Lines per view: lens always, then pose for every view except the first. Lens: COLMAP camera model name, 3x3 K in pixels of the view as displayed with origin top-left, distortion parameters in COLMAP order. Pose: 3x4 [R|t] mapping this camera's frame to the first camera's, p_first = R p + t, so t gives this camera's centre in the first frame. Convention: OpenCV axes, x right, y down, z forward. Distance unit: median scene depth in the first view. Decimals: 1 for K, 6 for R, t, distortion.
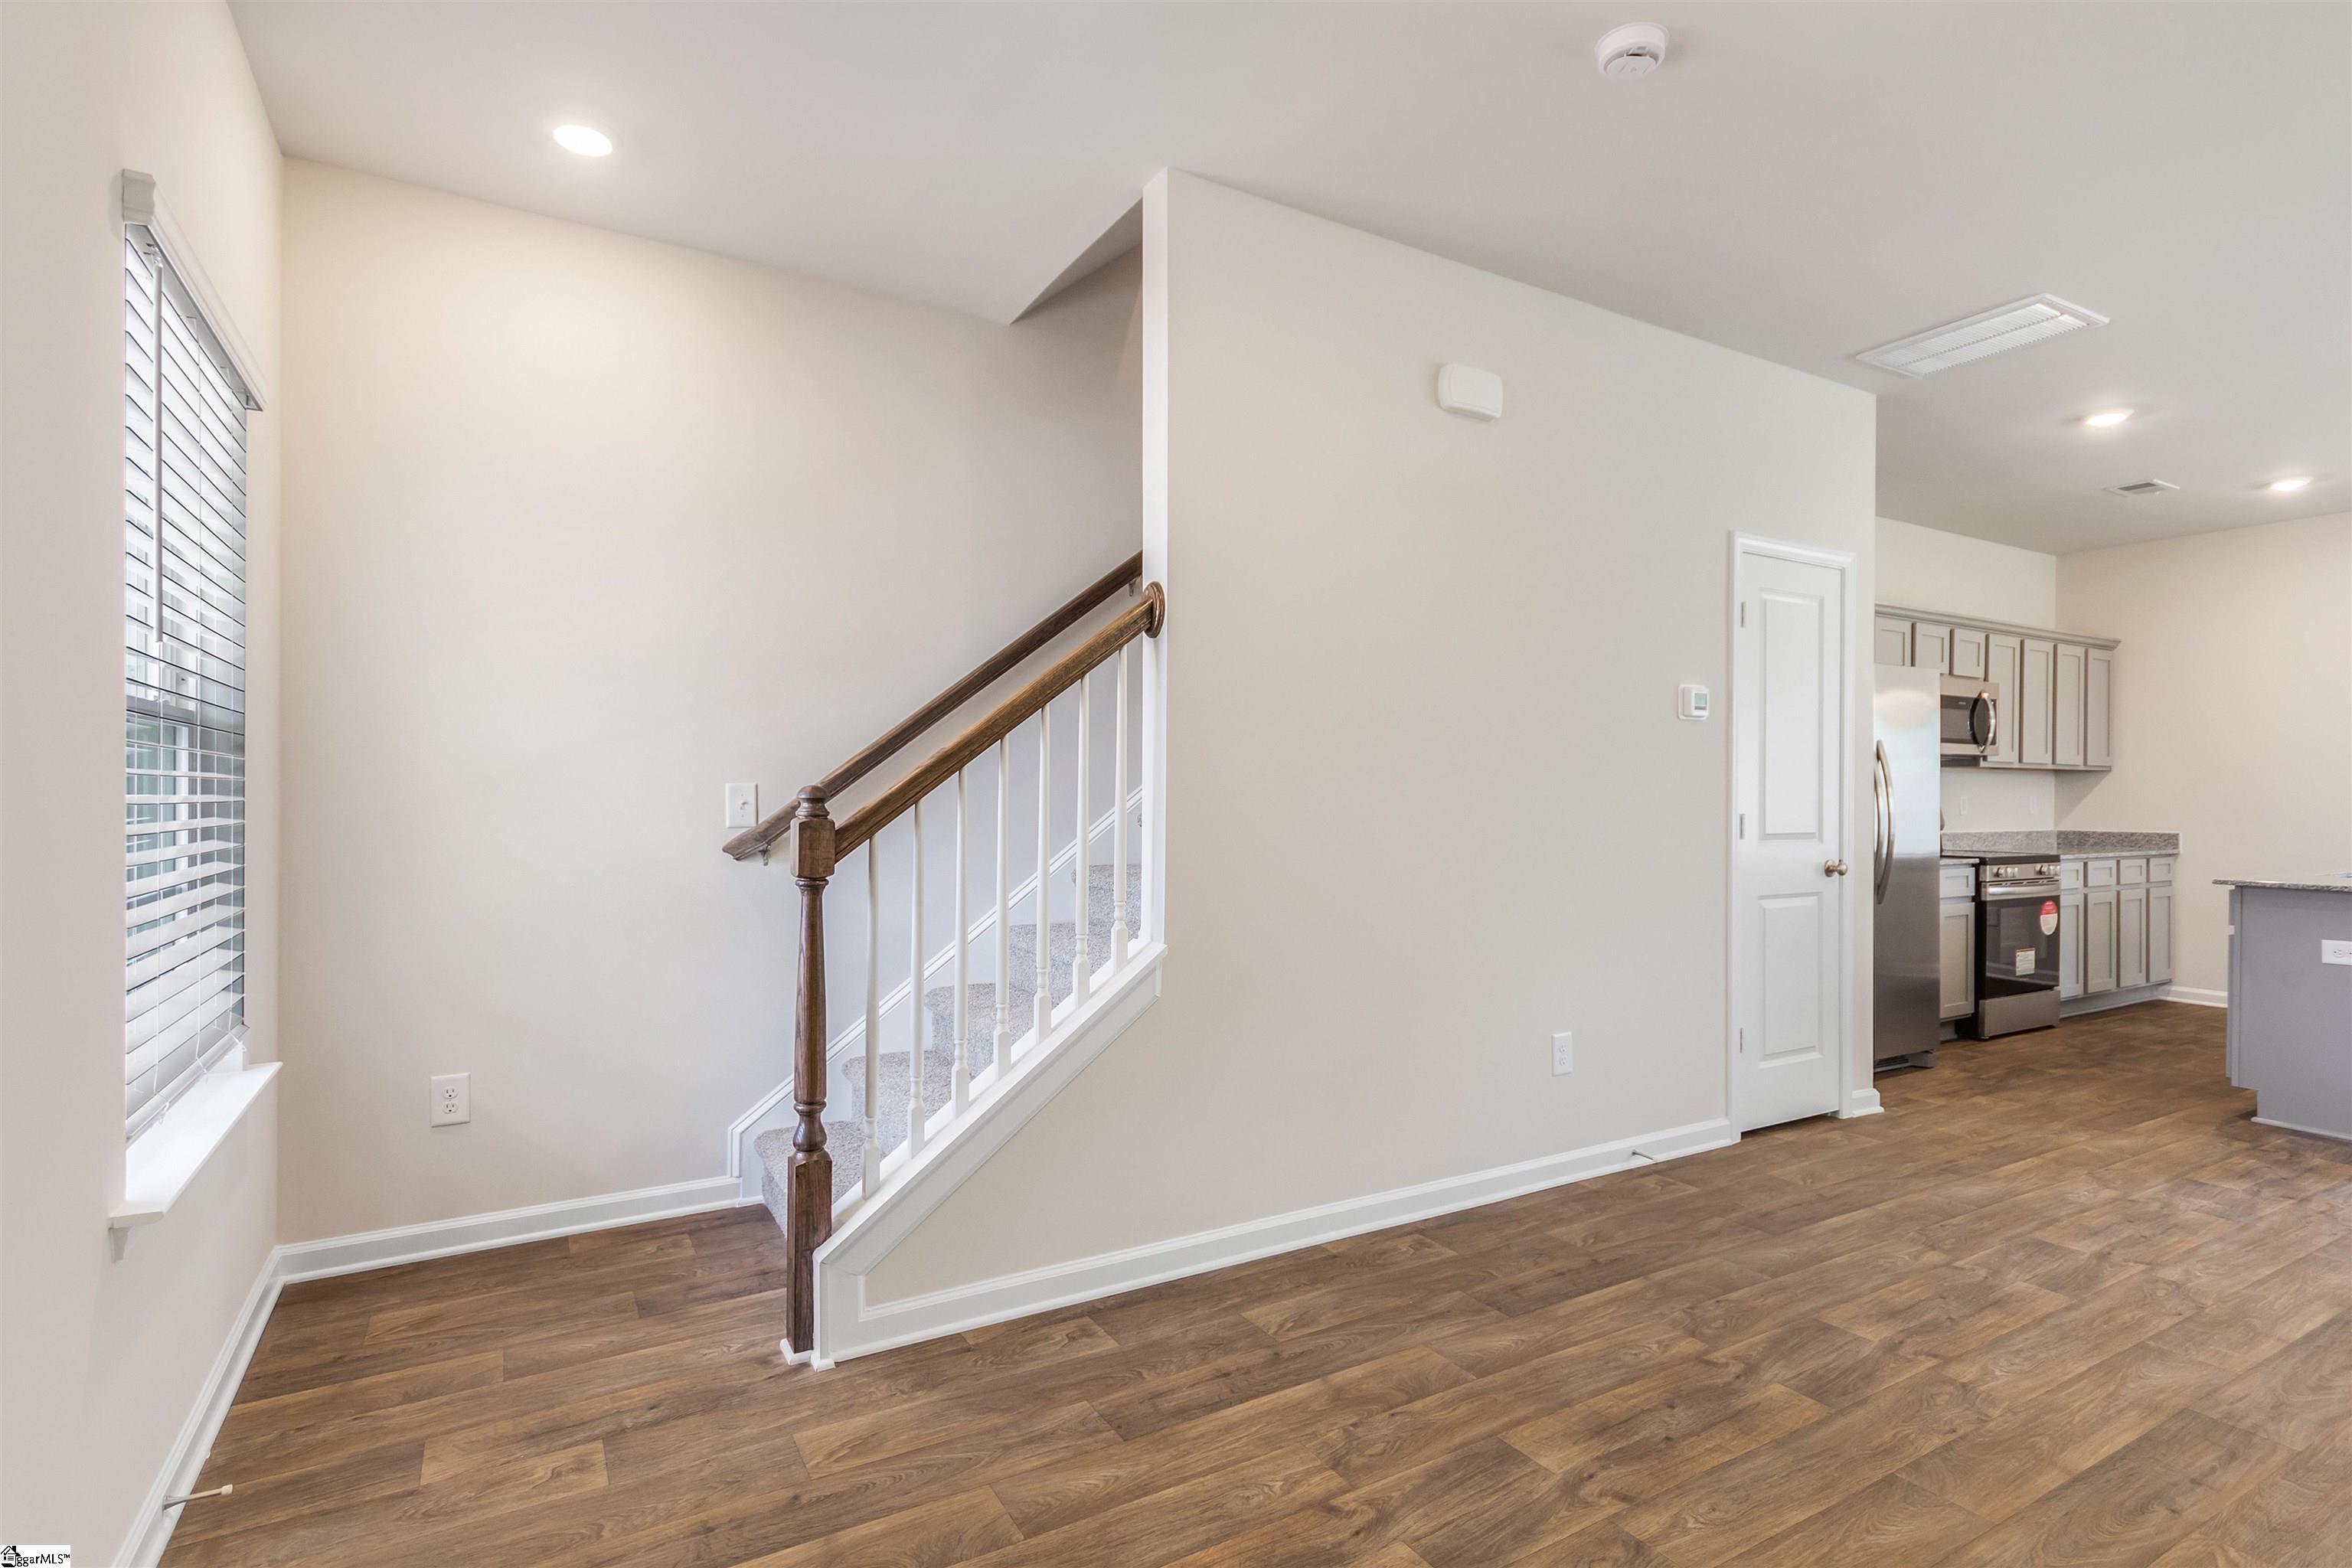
lens RADIAL K [[1117.9, 0, 1176.0], [0, 1117.9, 784.0], [0, 0, 1]] dist [0.004116, 0.000556]
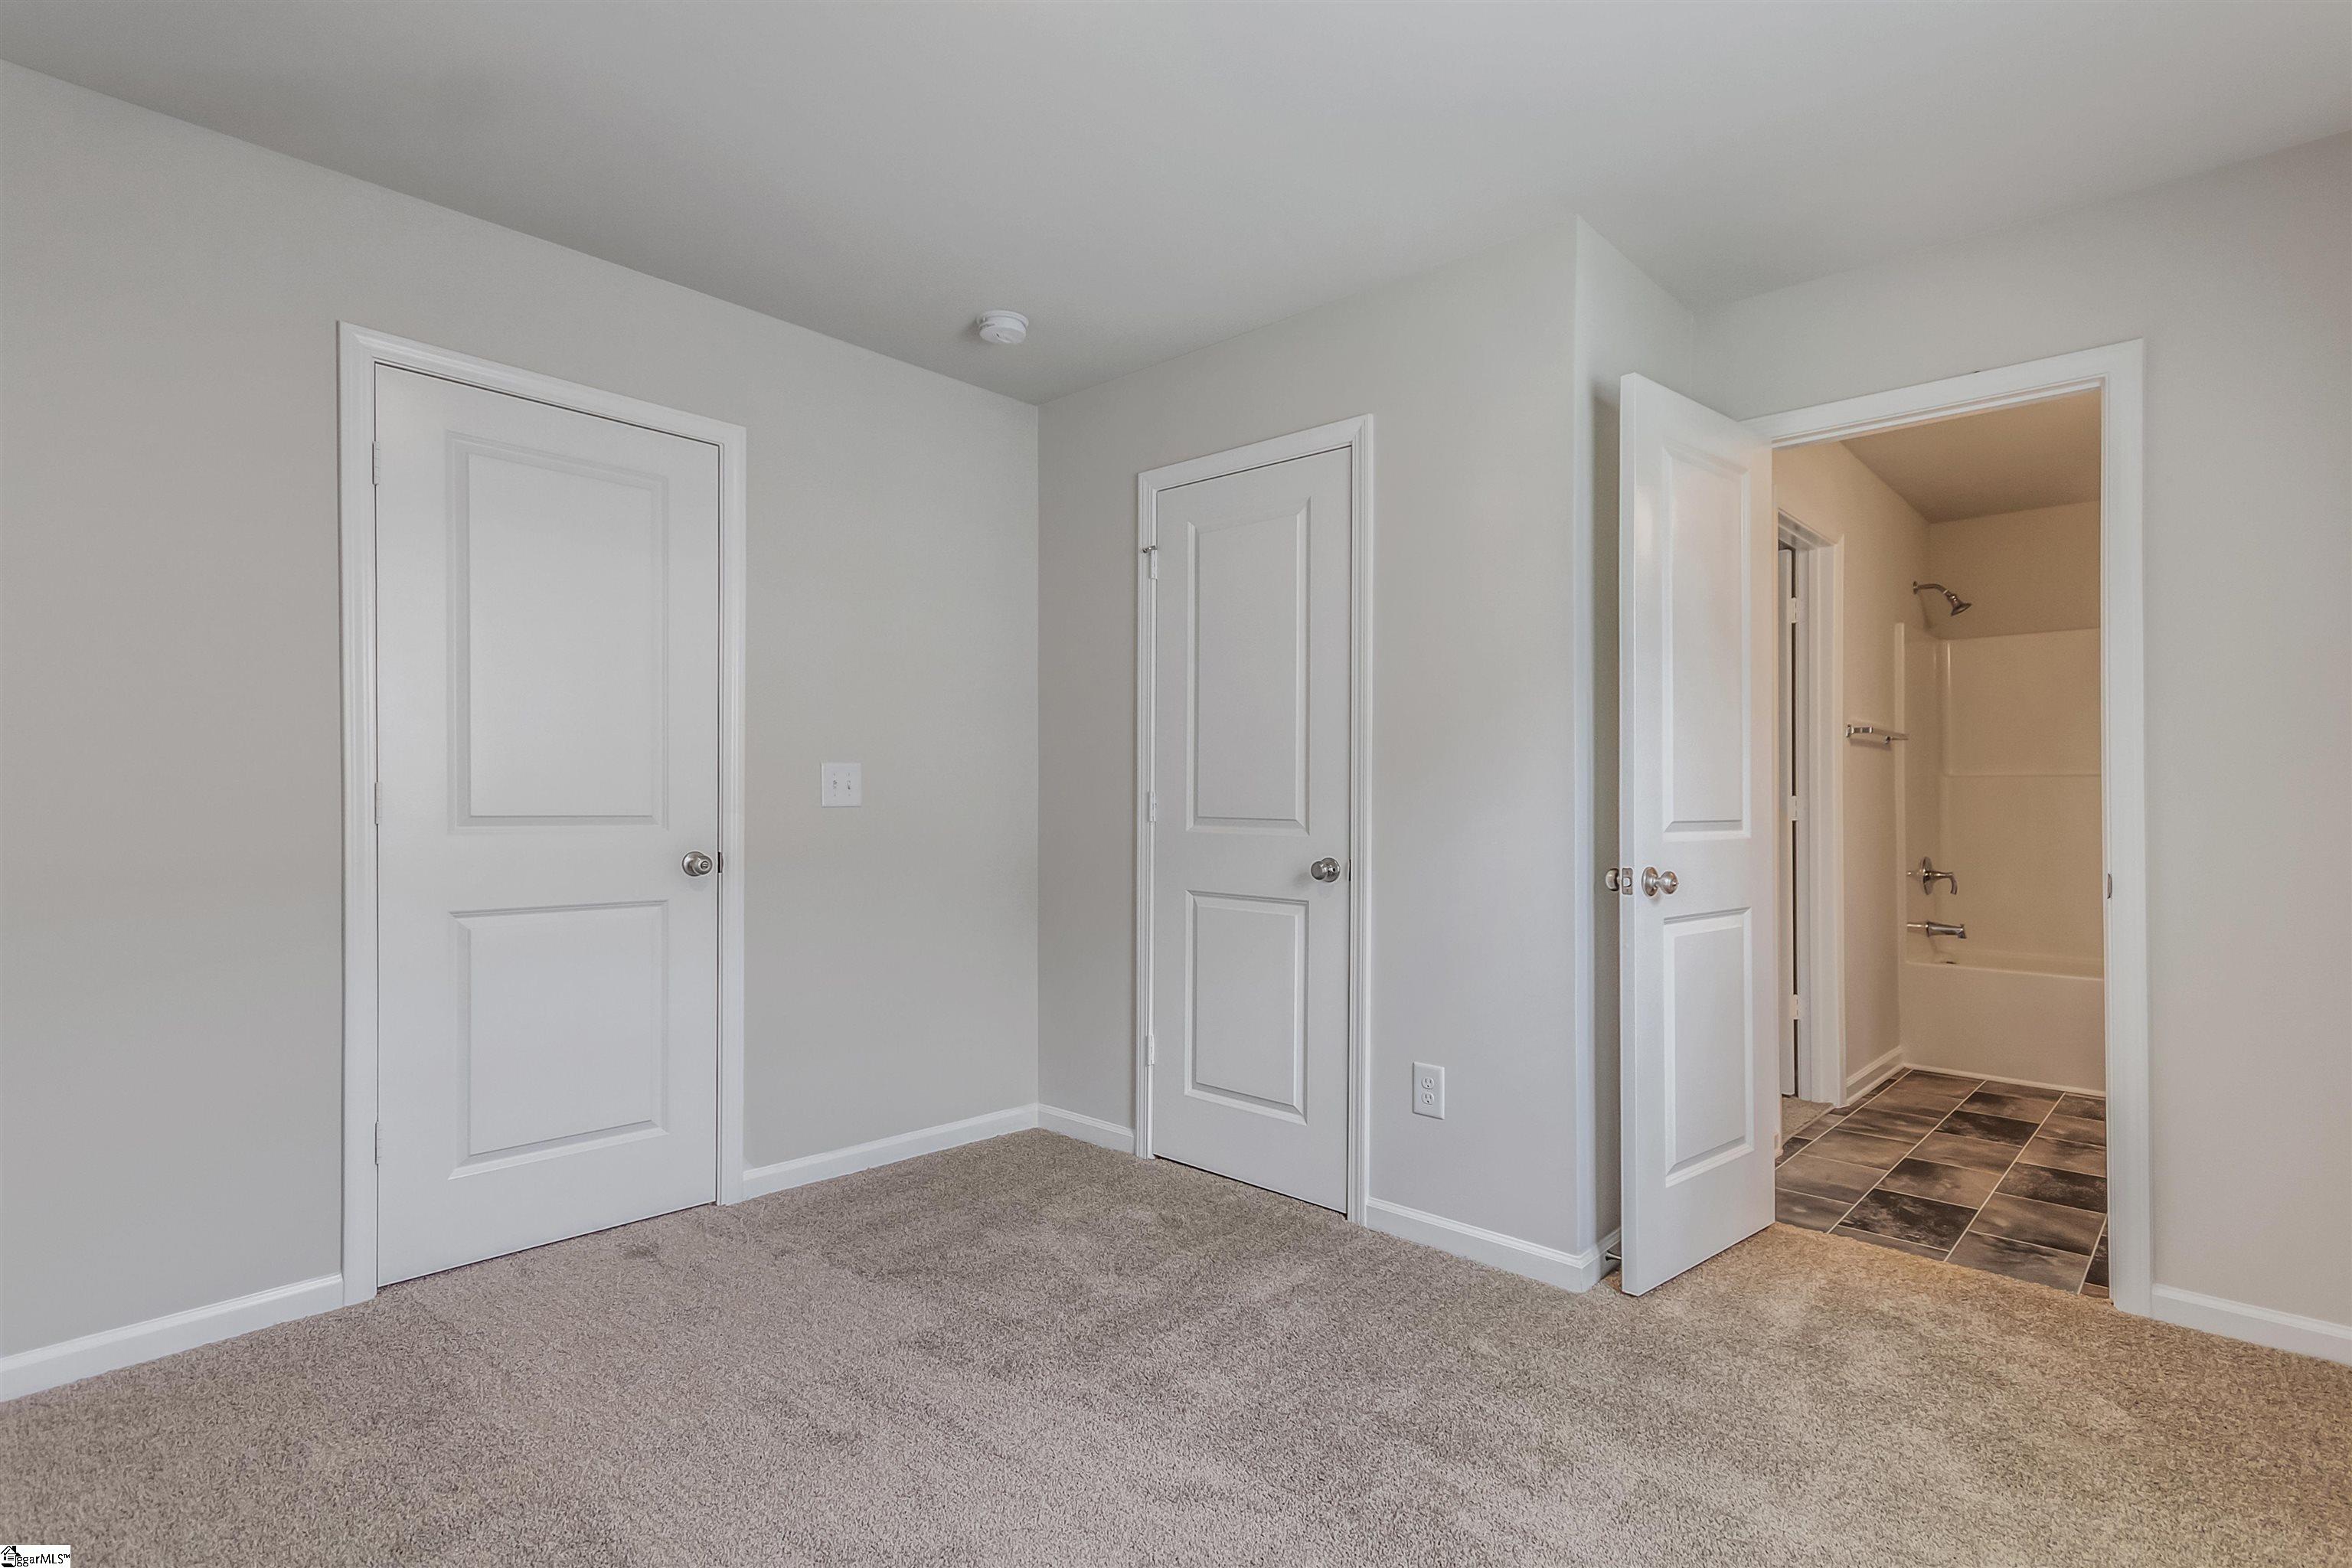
lens RADIAL K [[1117.9, 0, 1176.0], [0, 1117.9, 784.0], [0, 0, 1]] dist [0.004116, 0.000556]
pose [[0.955009, -0.000030, 0.296577, 0.886845], [-0.003006, 0.999948, 0.009781, 0.022303], [-0.296562, -0.010232, 0.954959, 0.314623]]
